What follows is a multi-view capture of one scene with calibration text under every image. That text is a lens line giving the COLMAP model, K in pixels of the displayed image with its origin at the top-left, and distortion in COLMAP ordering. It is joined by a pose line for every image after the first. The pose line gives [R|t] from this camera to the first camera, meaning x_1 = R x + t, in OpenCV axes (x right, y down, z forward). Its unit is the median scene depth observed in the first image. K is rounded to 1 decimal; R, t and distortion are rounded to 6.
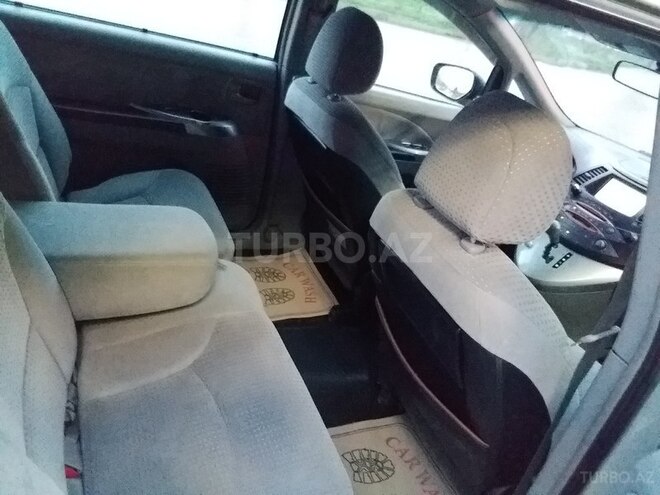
lens RADIAL K [[512.0, 0, 329.9], [0, 512.0, 238.6], [0, 0, 1]] dist [0.141741, -0.221738]
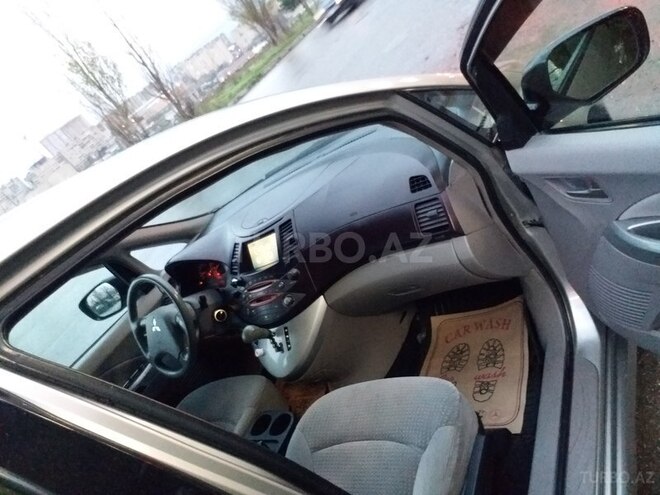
lens RADIAL K [[512.0, 0, 329.9], [0, 512.0, 238.6], [0, 0, 1]] dist [0.141741, -0.221738]
pose [[0.482446, -0.859355, 0.169572, 0.458486], [0.875218, 0.480715, -0.053903, 0.070230], [-0.035194, 0.174418, 0.984043, 0.029309]]
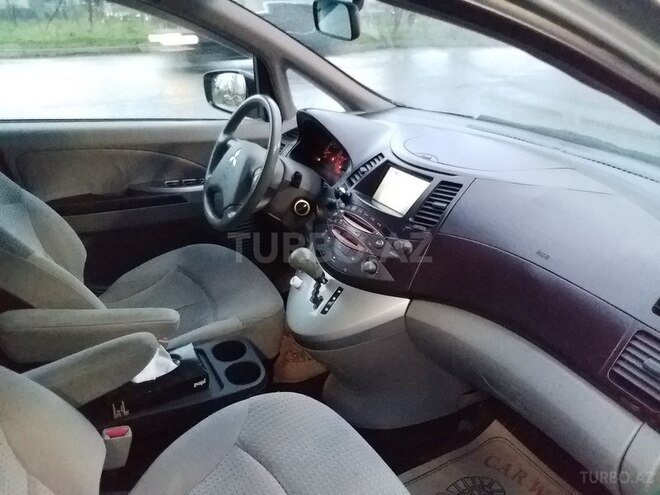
lens RADIAL K [[512.0, 0, 329.9], [0, 512.0, 238.6], [0, 0, 1]] dist [0.141741, -0.221738]
pose [[0.966909, -0.237559, -0.093021, 0.501012], [0.230594, 0.969778, -0.079726, 0.015594], [0.109149, 0.055638, 0.992467, 0.308441]]
